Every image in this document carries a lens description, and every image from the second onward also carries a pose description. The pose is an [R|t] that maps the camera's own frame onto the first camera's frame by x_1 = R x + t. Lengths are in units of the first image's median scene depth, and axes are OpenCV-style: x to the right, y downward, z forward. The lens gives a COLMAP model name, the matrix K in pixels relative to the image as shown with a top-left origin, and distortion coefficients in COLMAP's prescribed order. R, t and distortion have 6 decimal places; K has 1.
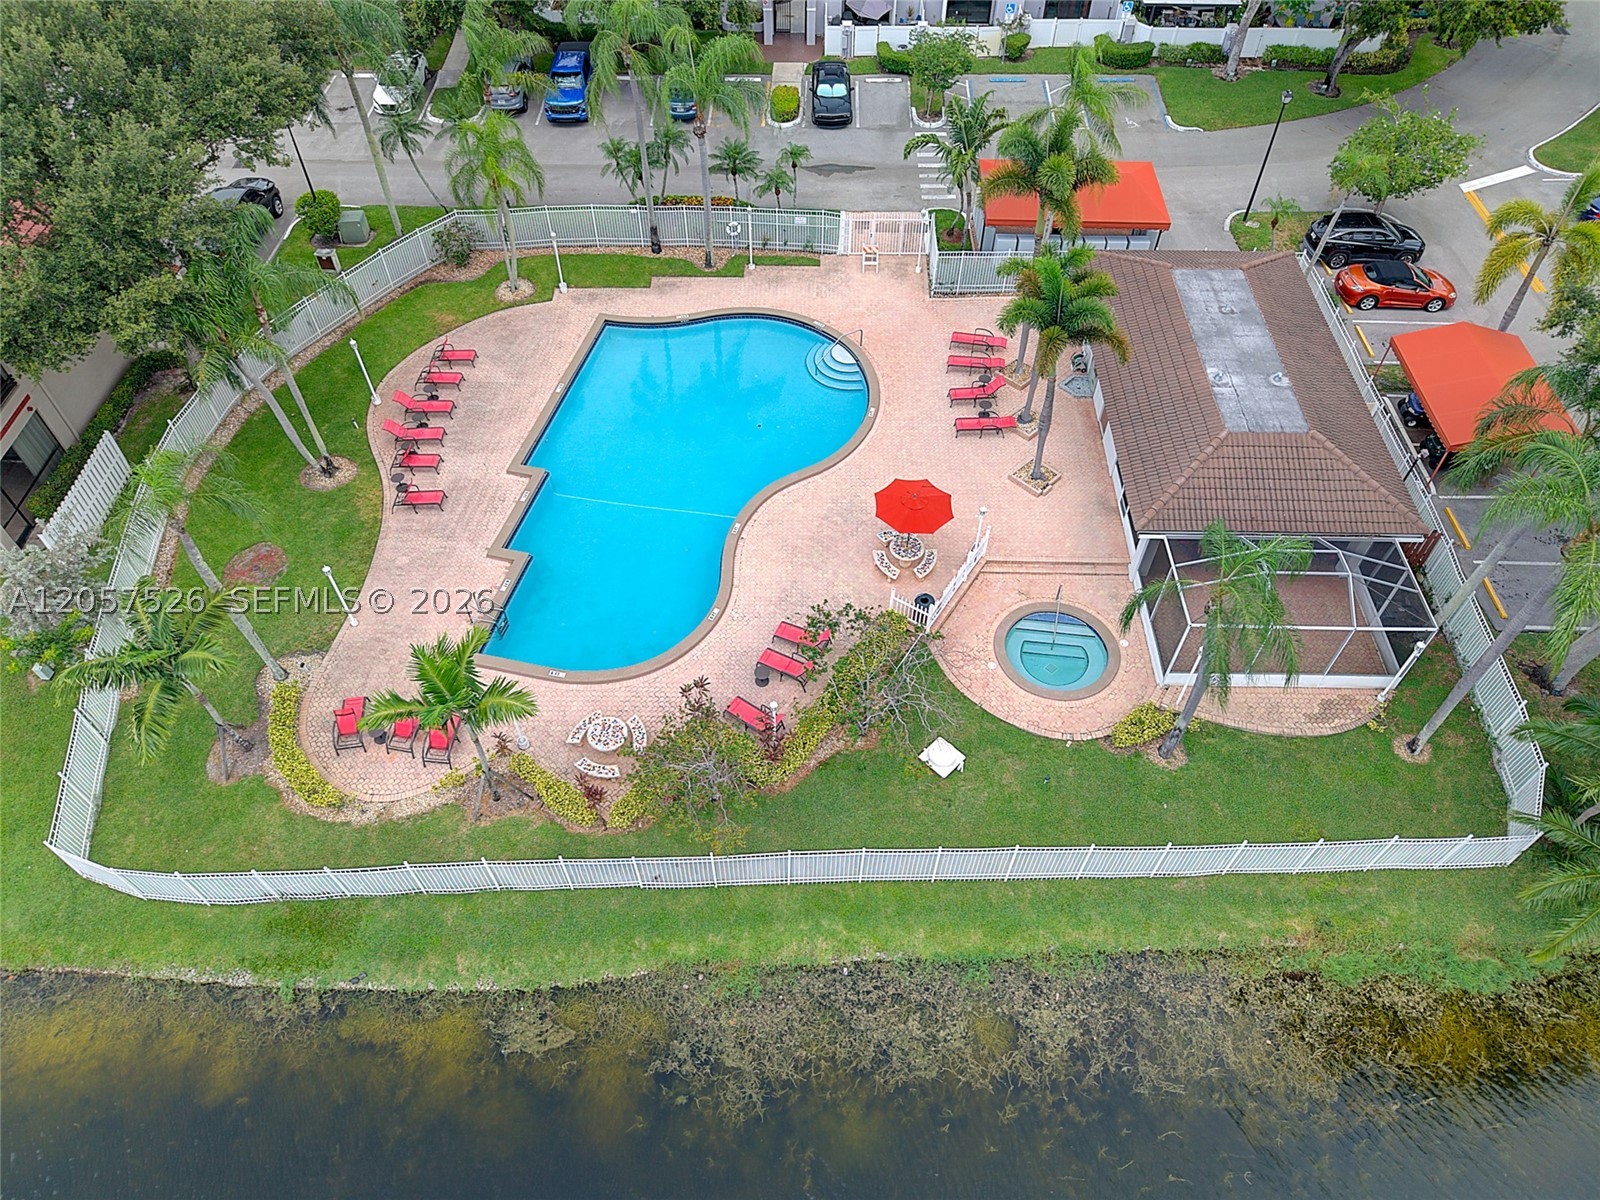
lens RADIAL K [[1084.0, 0, 800.0], [0, 1084.0, 600.0], [0, 0, 1]] dist [0.027288, -0.020825]
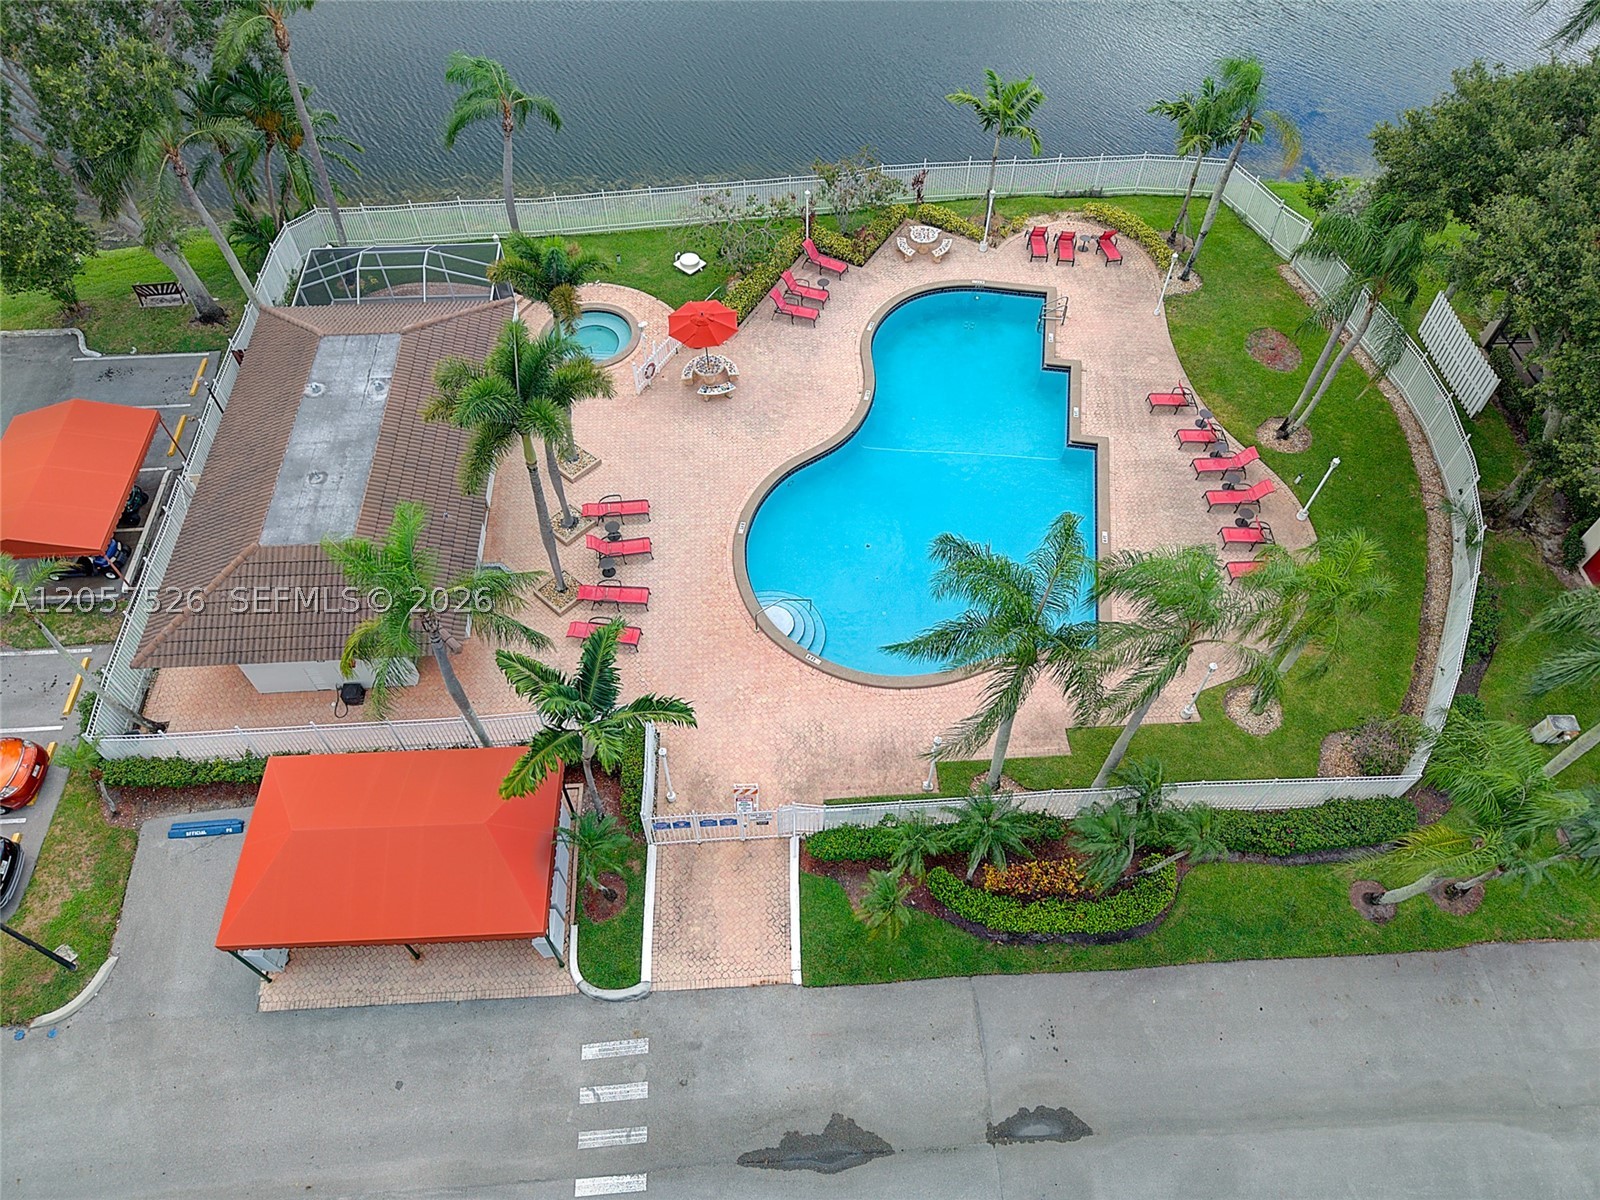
lens RADIAL K [[1086.2, 0, 800.0], [0, 1086.2, 600.0], [0, 0, 1]] dist [0.031030, -0.028796]
pose [[-0.996827, 0.059256, -0.053152, 0.083303], [-0.065506, -0.231275, 0.970681, -1.267526], [0.045226, 0.971082, 0.234422, 1.029818]]
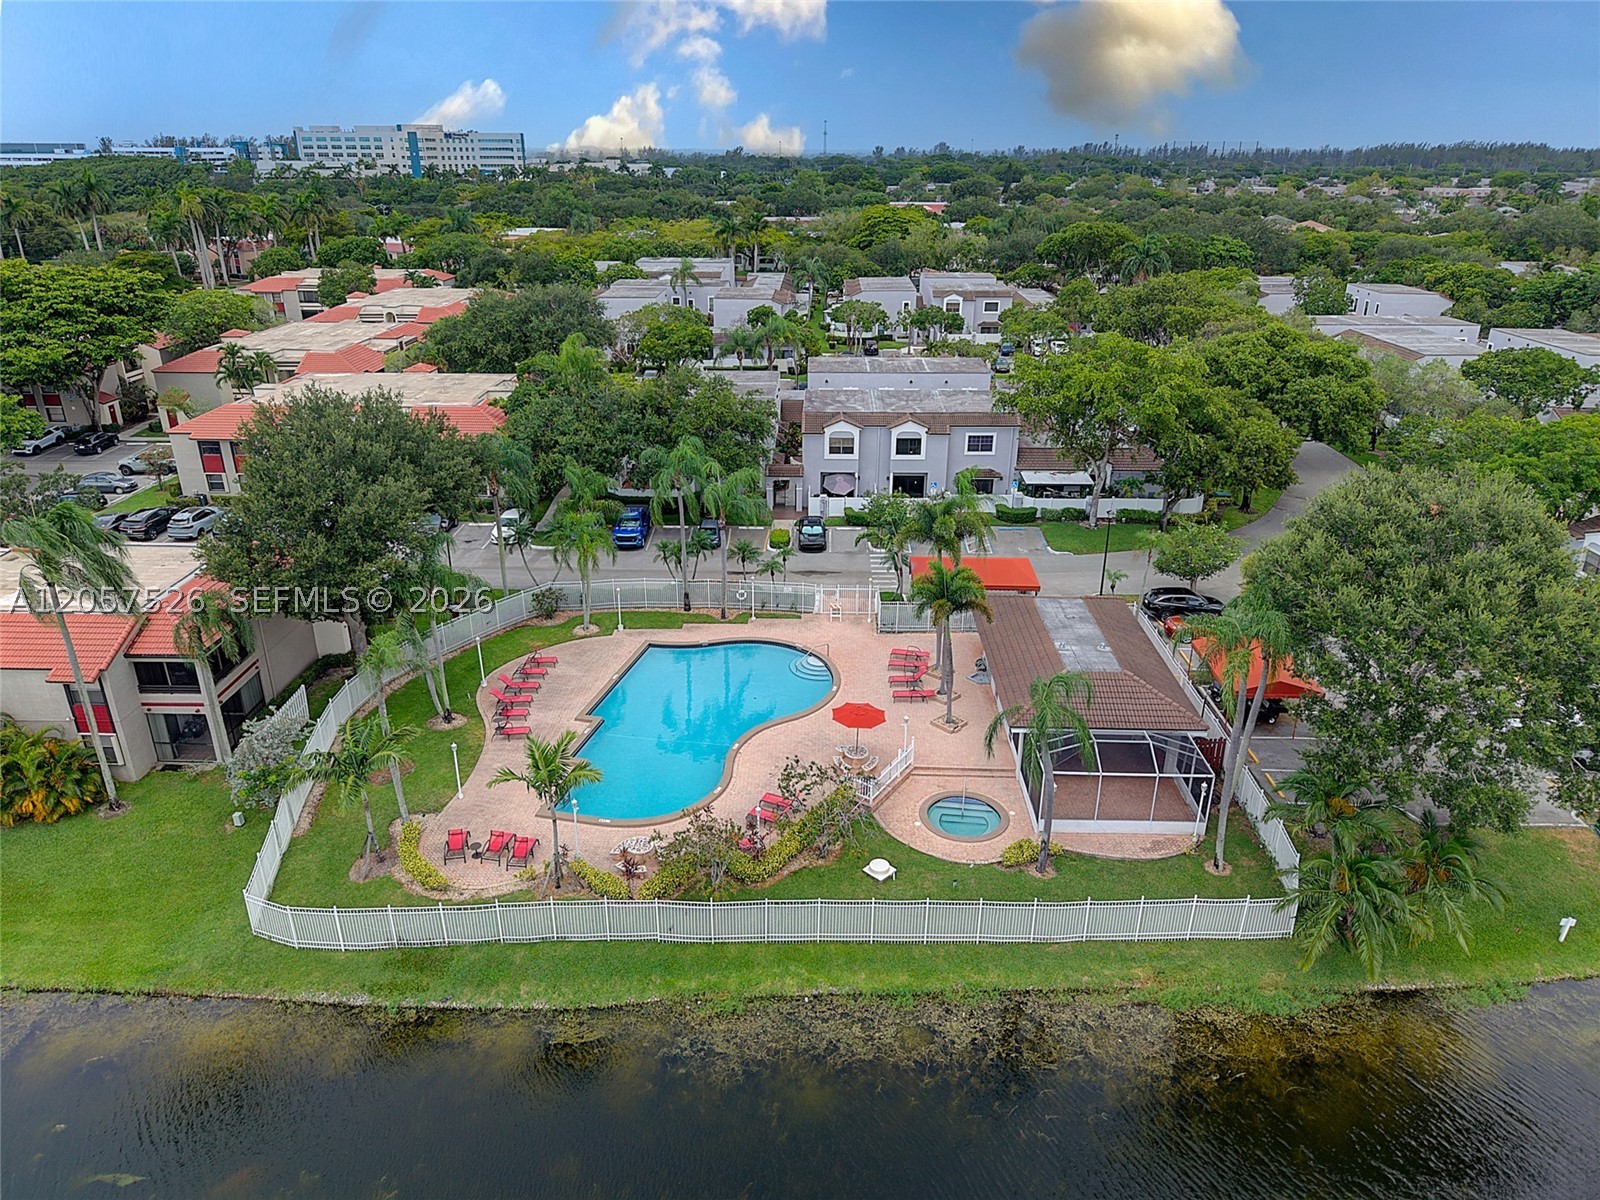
lens RADIAL K [[1110.6, 0, 800.0], [0, 1110.6, 600.0], [0, 0, 1]] dist [0.104961, -0.152385]
pose [[0.999975, 0.004751, -0.005237, 0.034050], [-0.006661, 0.881400, -0.472325, 0.498886], [0.002371, 0.472348, 0.881409, -0.409571]]
